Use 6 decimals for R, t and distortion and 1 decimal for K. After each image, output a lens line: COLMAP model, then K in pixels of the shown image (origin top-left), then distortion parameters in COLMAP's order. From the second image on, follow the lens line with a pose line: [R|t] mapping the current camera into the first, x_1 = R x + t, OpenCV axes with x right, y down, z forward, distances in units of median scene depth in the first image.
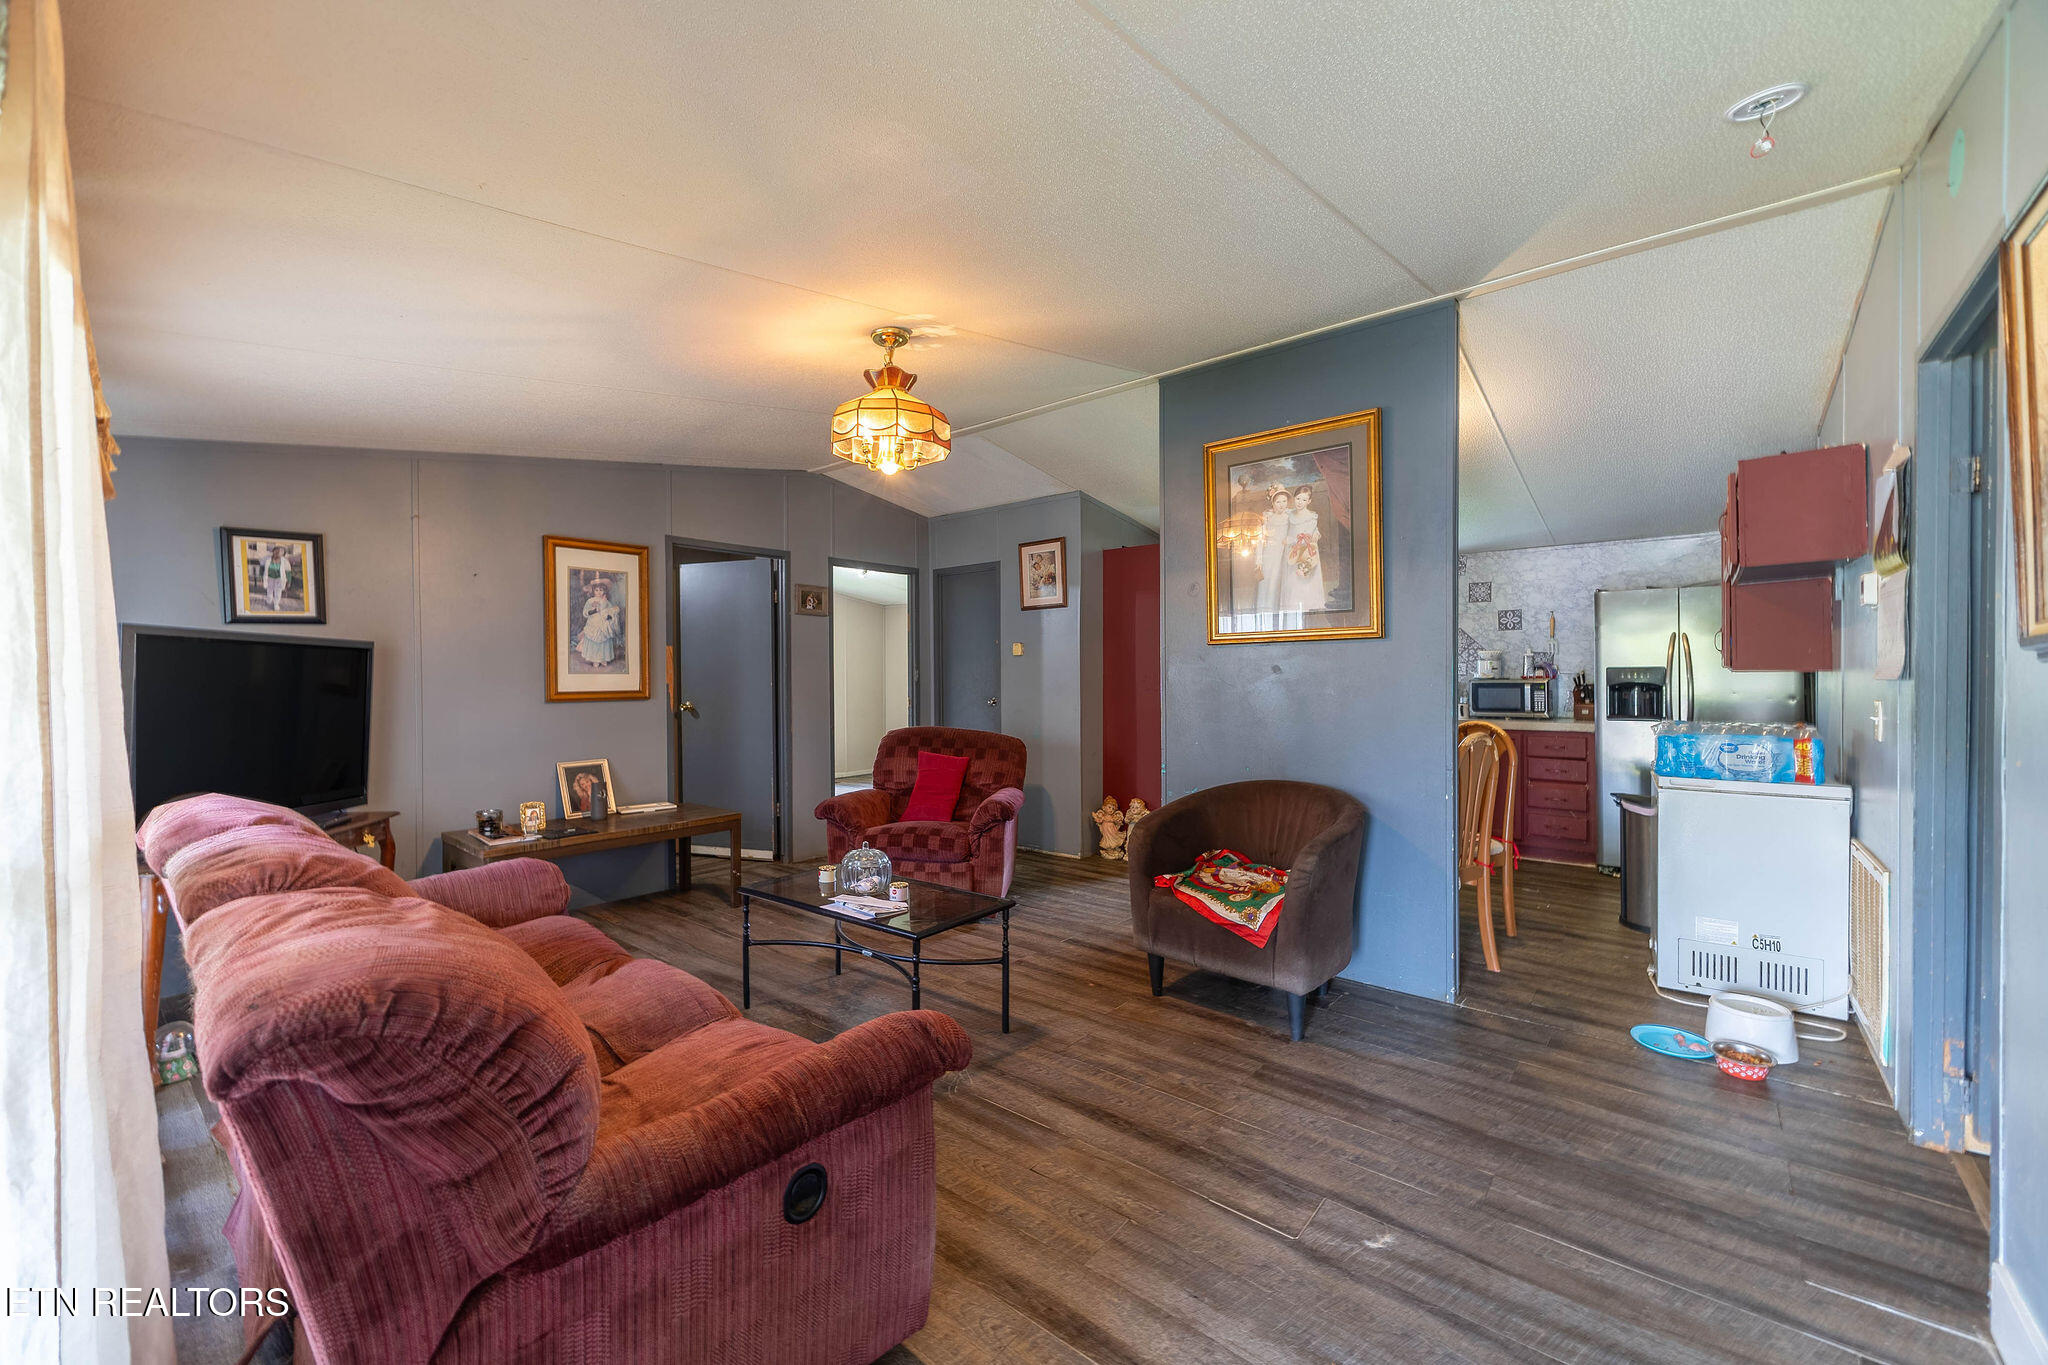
lens RADIAL K [[805.3, 0, 1023.6], [0, 805.3, 678.5], [0, 0, 1]] dist [0.009388, 0.000022]
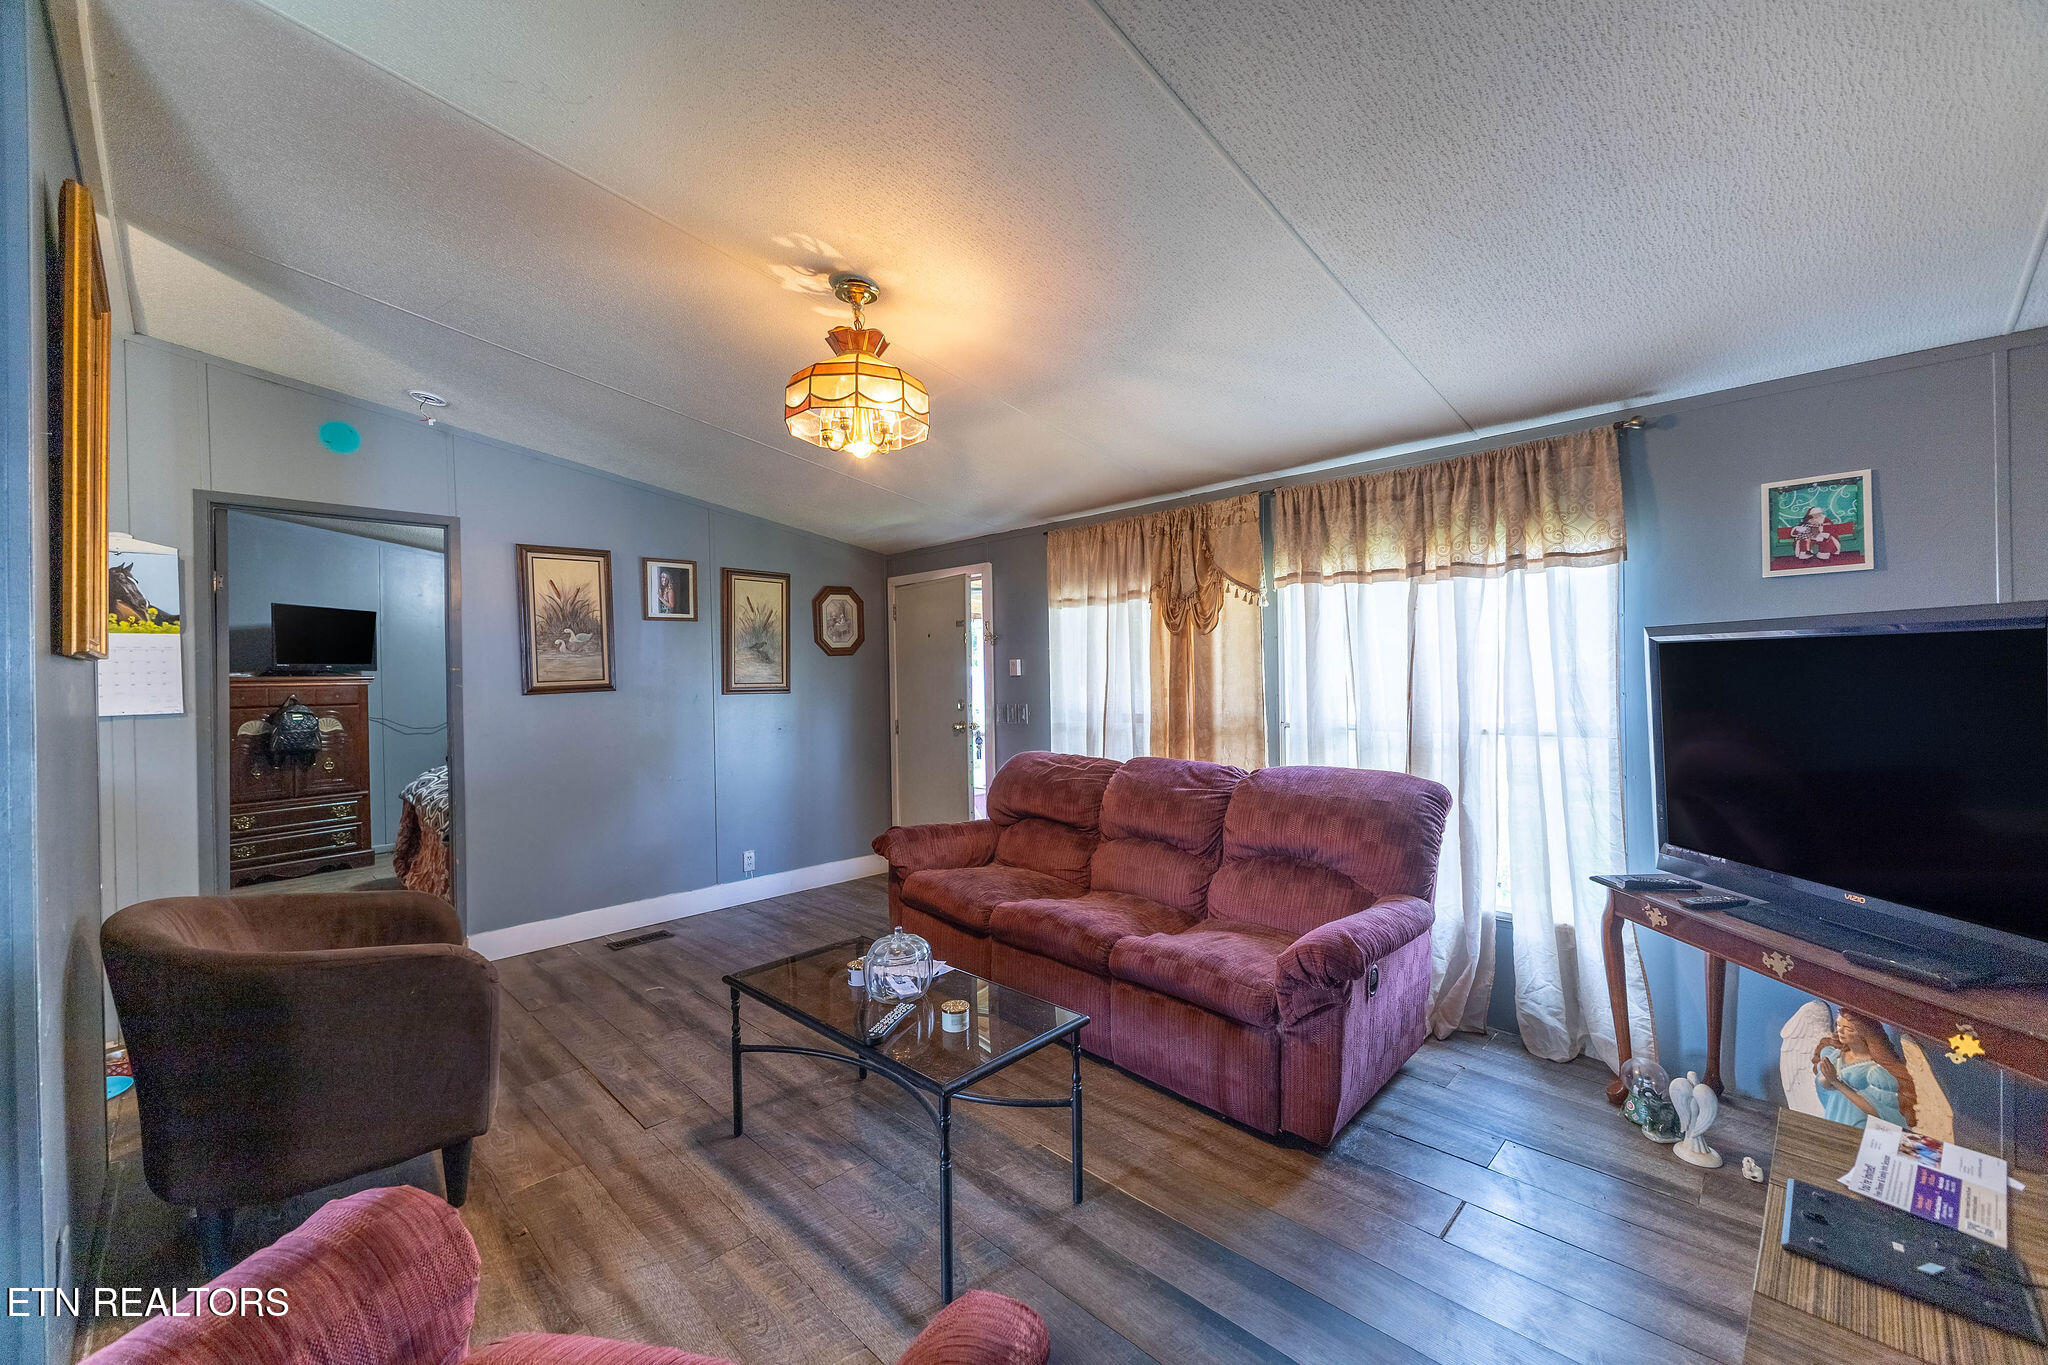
lens RADIAL K [[805.3, 0, 1023.6], [0, 805.3, 678.5], [0, 0, 1]] dist [0.009388, 0.000022]
pose [[-0.996265, 0.022943, 0.083242, -0.256730], [0.023534, 0.999704, 0.006118, -0.018580], [-0.083077, 0.008054, -0.996511, 1.174144]]
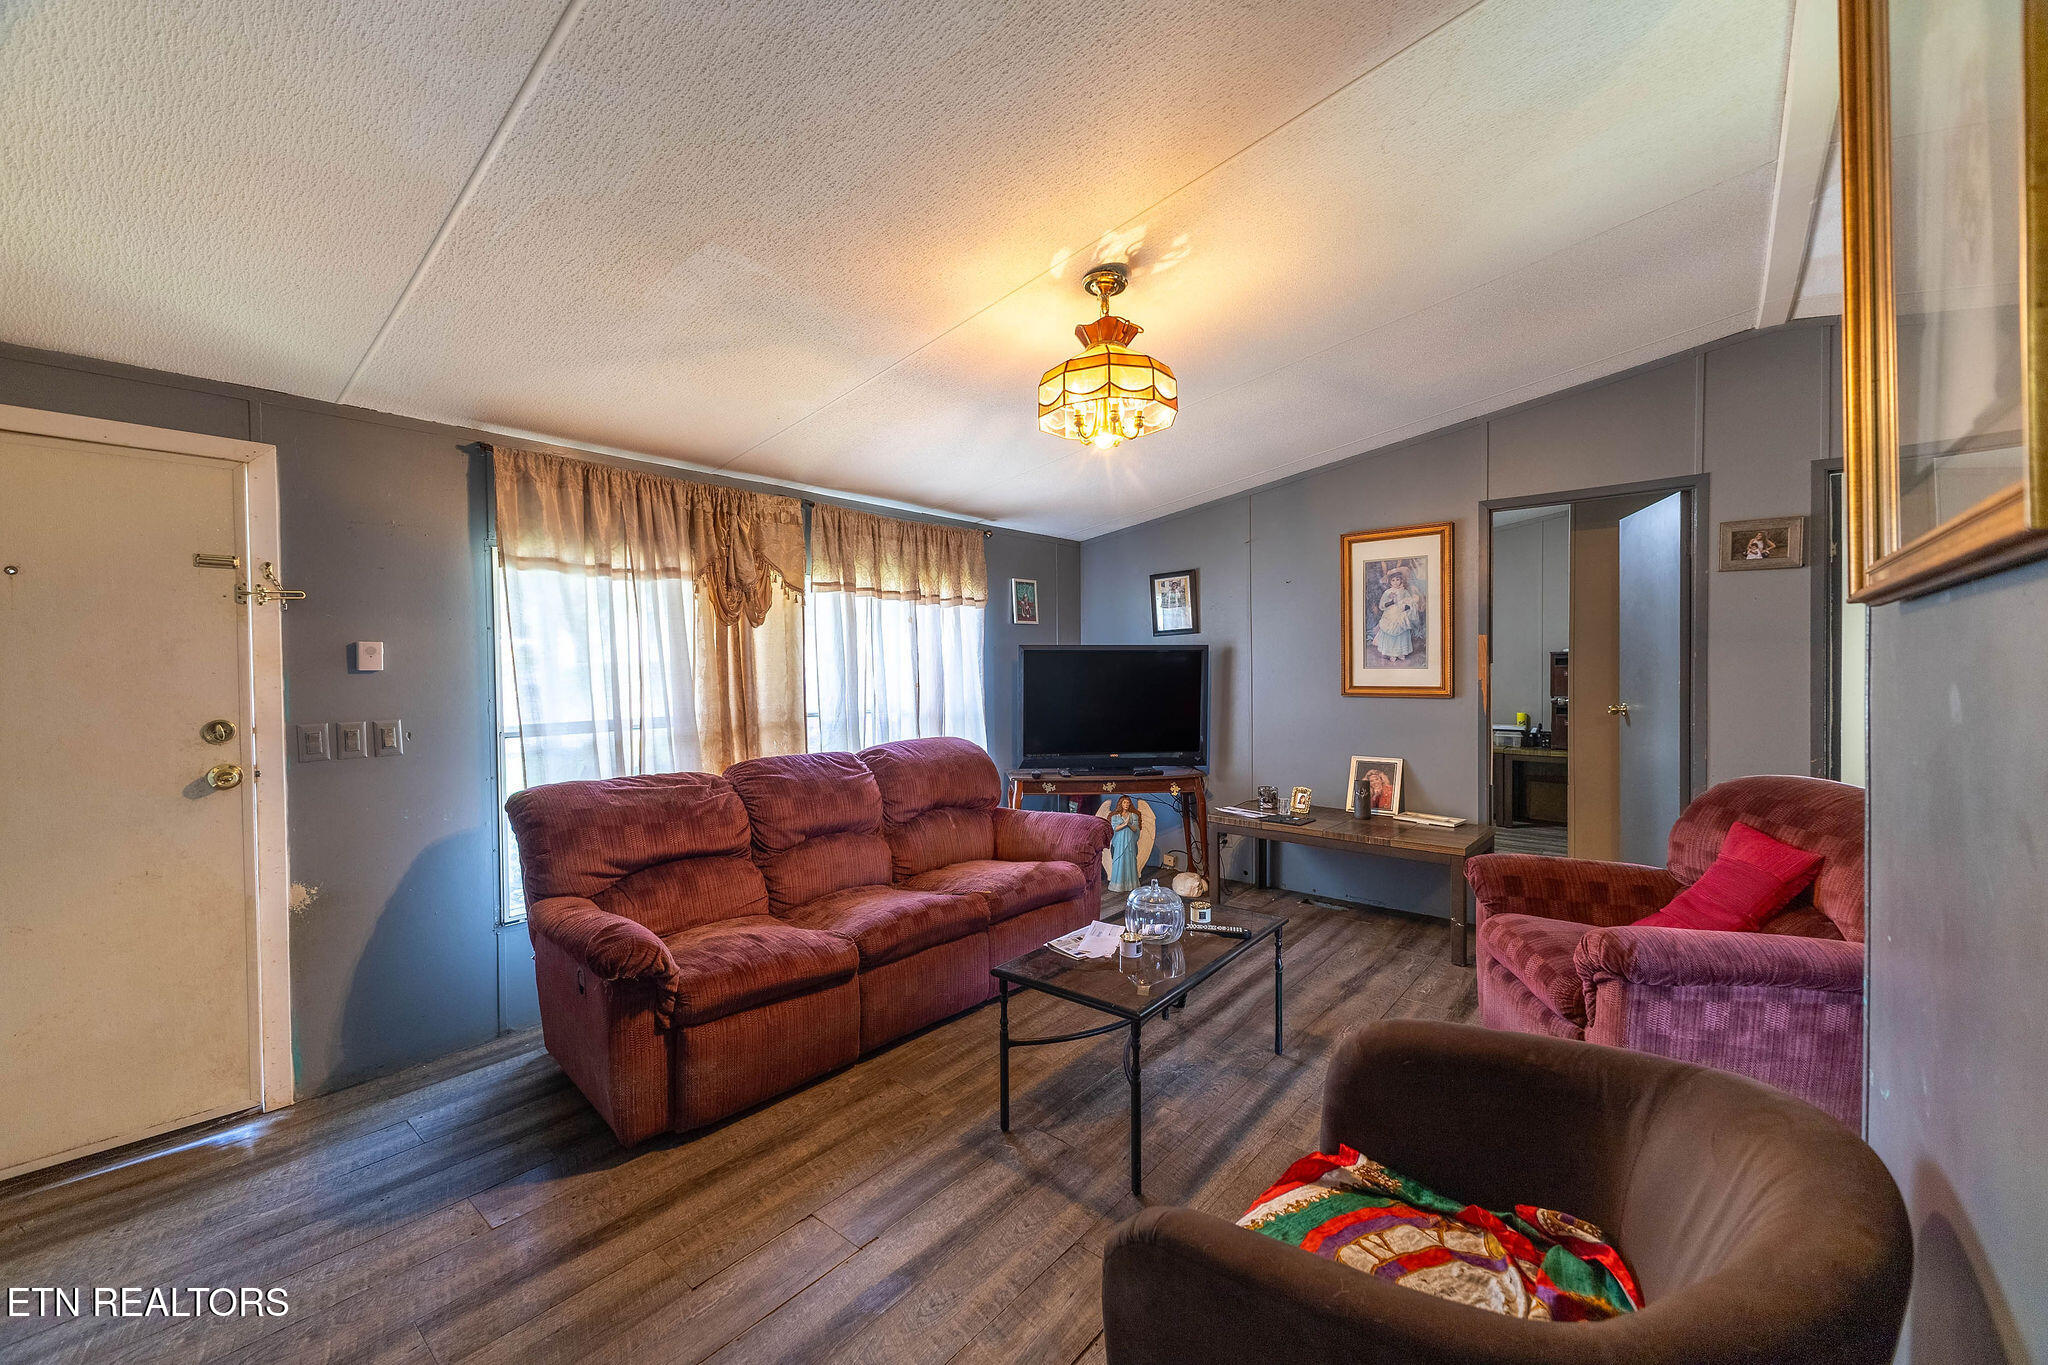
lens RADIAL K [[805.3, 0, 1023.6], [0, 805.3, 678.5], [0, 0, 1]] dist [0.009388, 0.000022]
pose [[-0.005877, 0.026354, -0.999635, 0.443377], [0.007385, 0.999627, 0.026310, -0.022913], [0.999955, -0.007228, -0.006069, 0.592690]]
